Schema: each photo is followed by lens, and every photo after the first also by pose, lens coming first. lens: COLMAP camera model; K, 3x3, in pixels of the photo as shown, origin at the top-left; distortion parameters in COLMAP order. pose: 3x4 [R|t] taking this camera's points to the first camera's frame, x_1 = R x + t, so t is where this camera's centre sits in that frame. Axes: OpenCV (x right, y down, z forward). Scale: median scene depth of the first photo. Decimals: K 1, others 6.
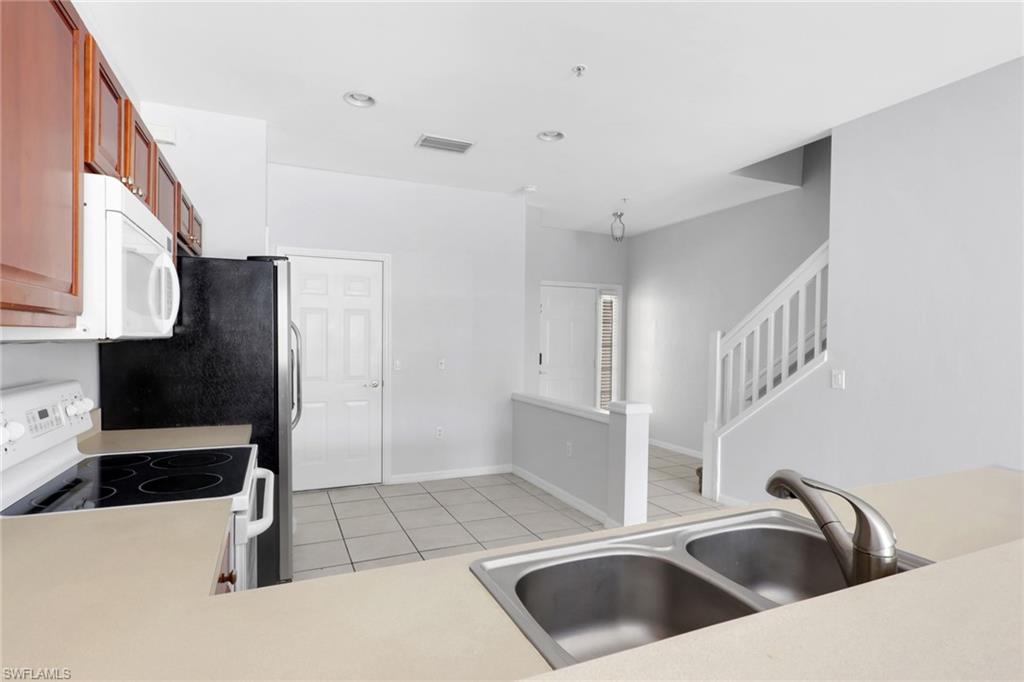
lens RADIAL K [[526.2, 0, 504.1], [0, 526.2, 349.4], [0, 0, 1]] dist [-0.001393, -0.000033]
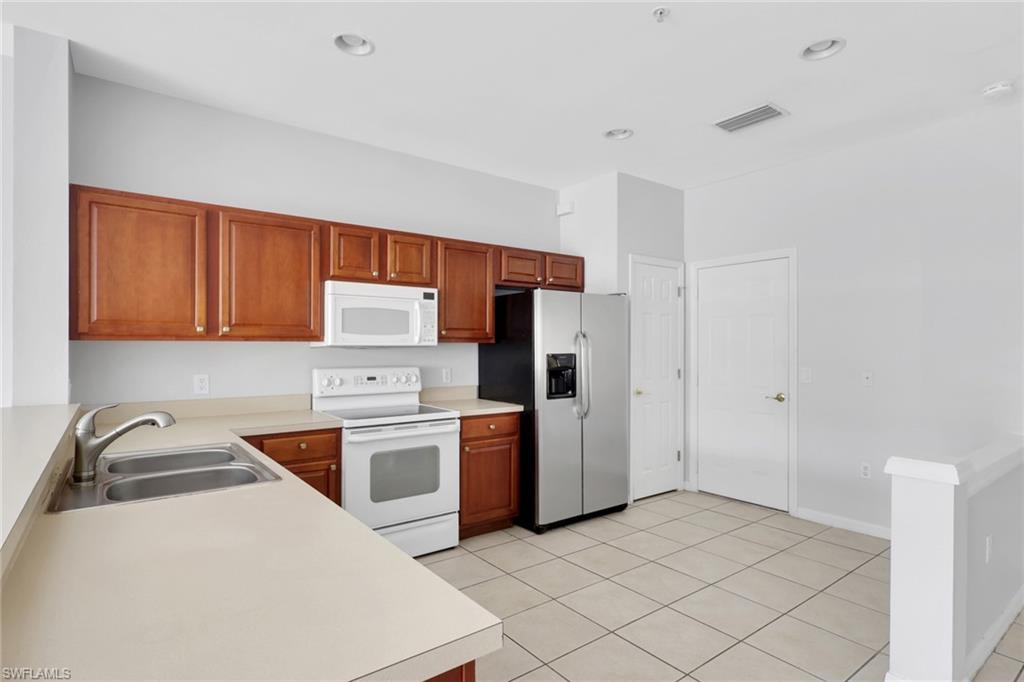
lens RADIAL K [[526.2, 0, 504.1], [0, 526.2, 349.4], [0, 0, 1]] dist [-0.001393, -0.000033]
pose [[0.234794, -0.004485, -0.972035, 0.499402], [-0.017762, 0.999803, -0.008903, 0.002206], [0.971883, 0.019356, 0.234668, 0.337511]]
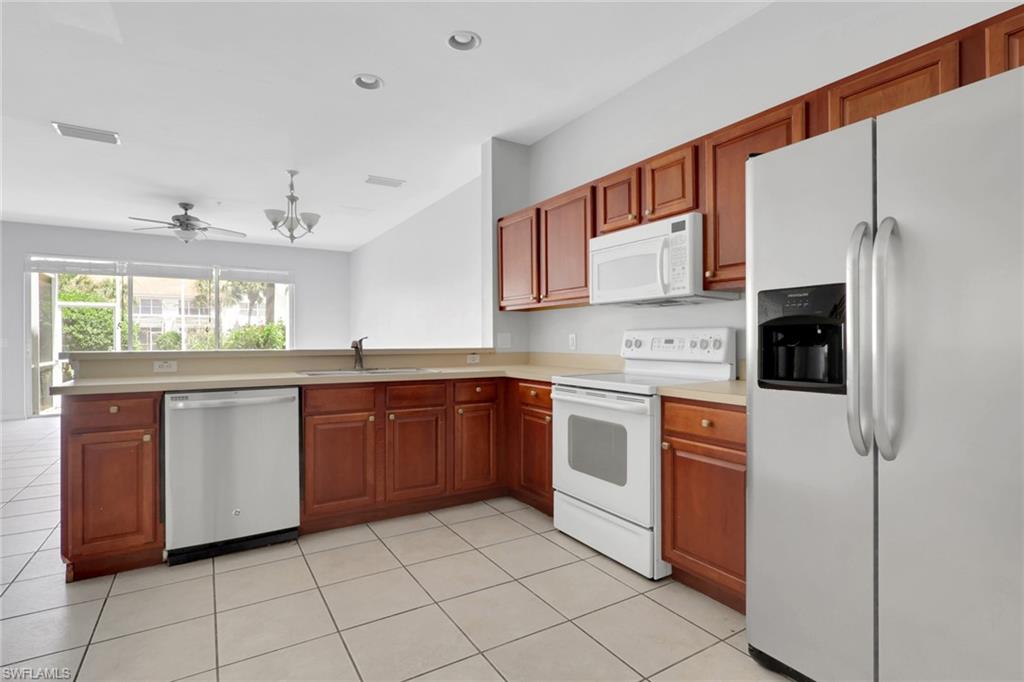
lens RADIAL K [[506.3, 0, 512.0], [0, 506.3, 341.0], [0, 0, 1]] dist [-0.002218, -0.000223]
pose [[-0.990070, -0.006615, -0.140423, -0.013486], [-0.009598, 0.999742, 0.020575, 0.029643], [0.140250, 0.021718, -0.989878, 0.901789]]
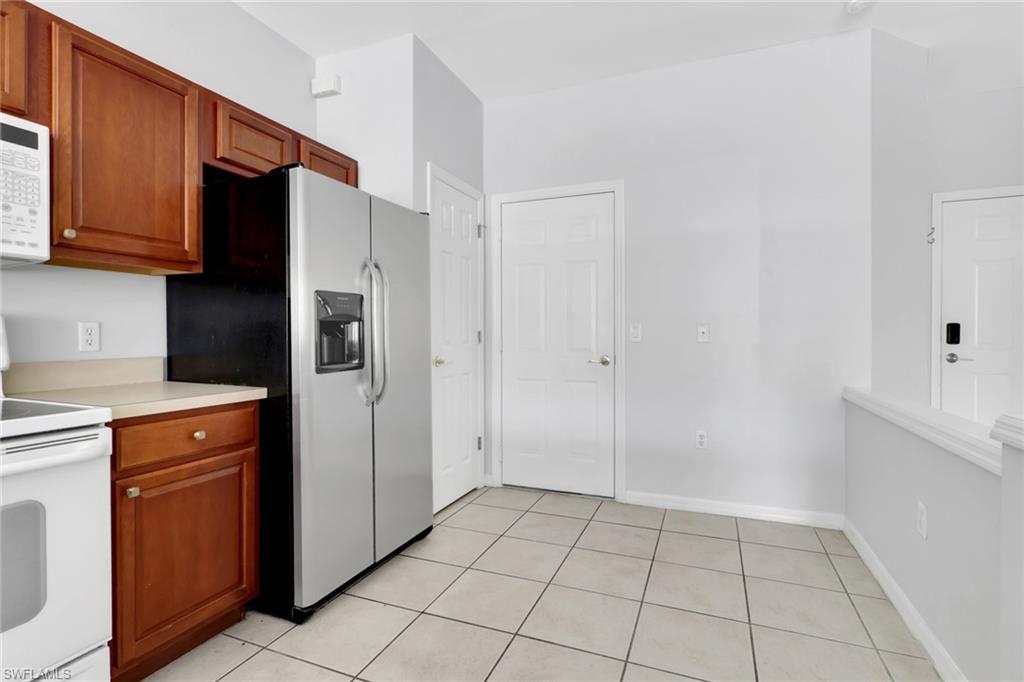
lens RADIAL K [[500.9, 0, 504.1], [0, 500.9, 335.9], [0, 0, 1]] dist [-0.005452, -0.000043]
pose [[0.697025, -0.004887, -0.717031, 0.156694], [-0.006682, 0.999889, -0.013311, 0.041476], [0.717016, 0.014069, 0.696915, 0.409711]]
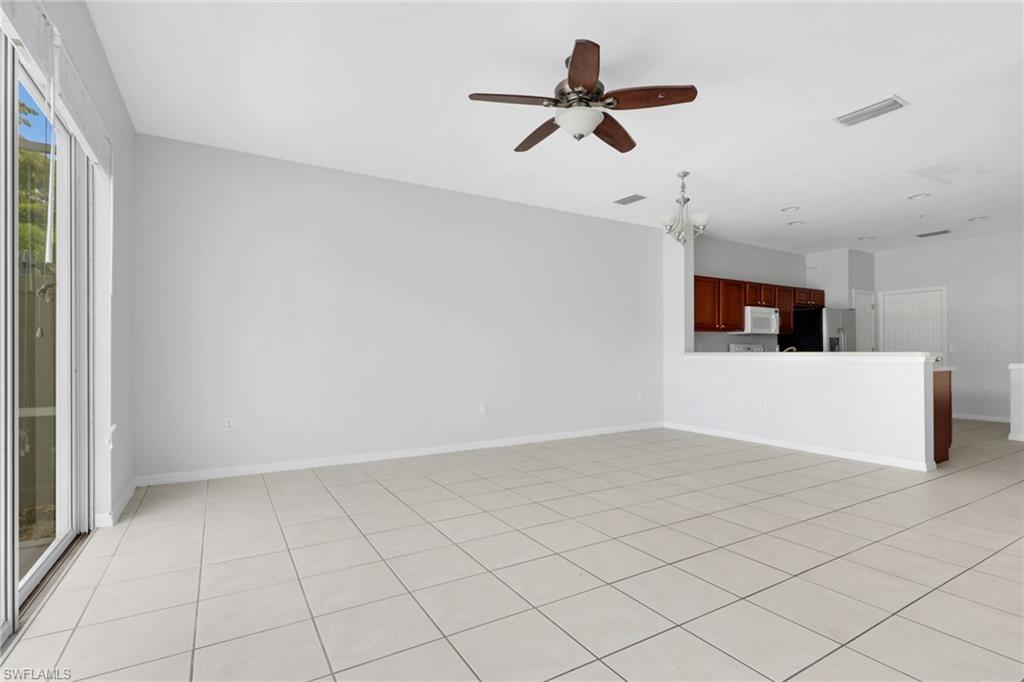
lens RADIAL K [[497.7, 0, 523.8], [0, 497.7, 353.1], [0, 0, 1]] dist [0.005029, 0.000938]
pose [[0.153912, -0.009432, -0.988039, 1.203373], [-0.014431, 0.999826, -0.011793, 0.084795], [0.987979, 0.016073, 0.153750, -0.639430]]
